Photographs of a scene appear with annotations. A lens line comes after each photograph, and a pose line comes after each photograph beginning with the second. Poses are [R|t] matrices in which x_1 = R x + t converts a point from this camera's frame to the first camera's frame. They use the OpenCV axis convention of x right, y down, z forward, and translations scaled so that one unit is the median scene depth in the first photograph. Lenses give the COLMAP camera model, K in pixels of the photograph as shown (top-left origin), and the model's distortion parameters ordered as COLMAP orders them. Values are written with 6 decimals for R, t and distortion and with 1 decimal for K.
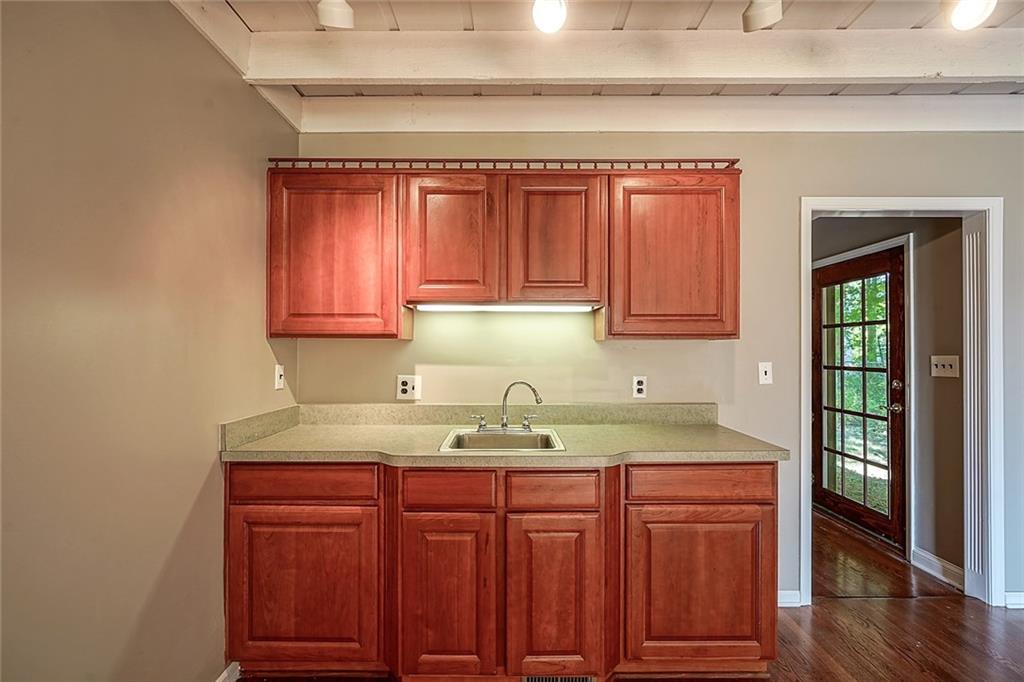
lens RADIAL K [[467.1, 0, 503.4], [0, 467.1, 345.5], [0, 0, 1]] dist [-0.010436, 0.000056]
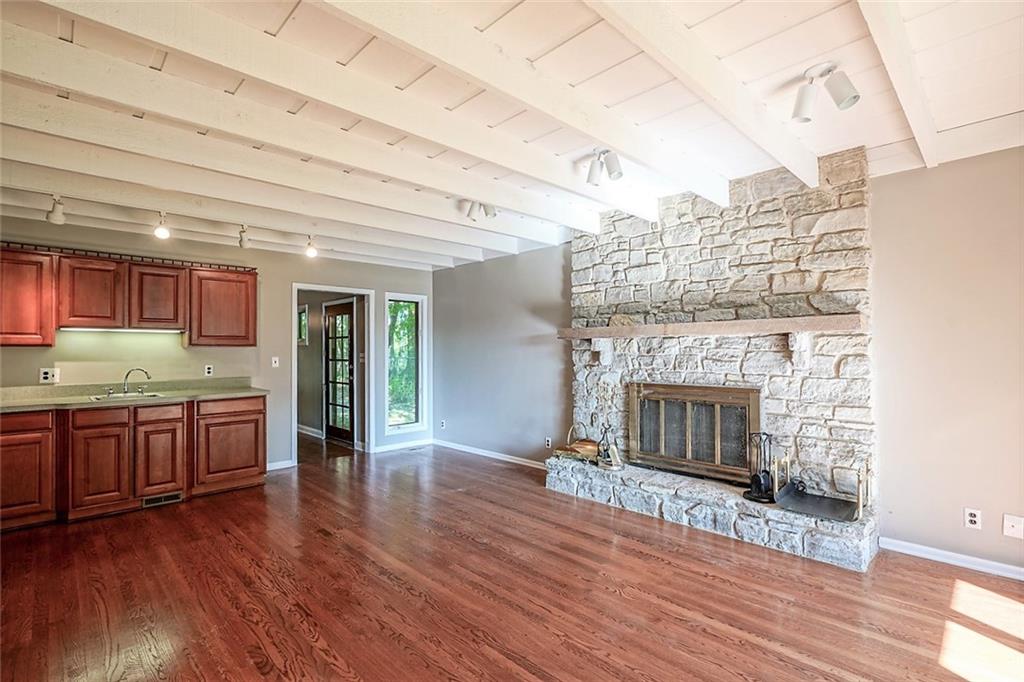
lens RADIAL K [[467.1, 0, 503.4], [0, 467.1, 345.5], [0, 0, 1]] dist [-0.010436, 0.000056]
pose [[0.701734, 0.001603, 0.712437, -0.274206], [-0.002919, 0.999996, 0.000625, -0.026096], [-0.712433, -0.002518, 0.701735, -1.477754]]
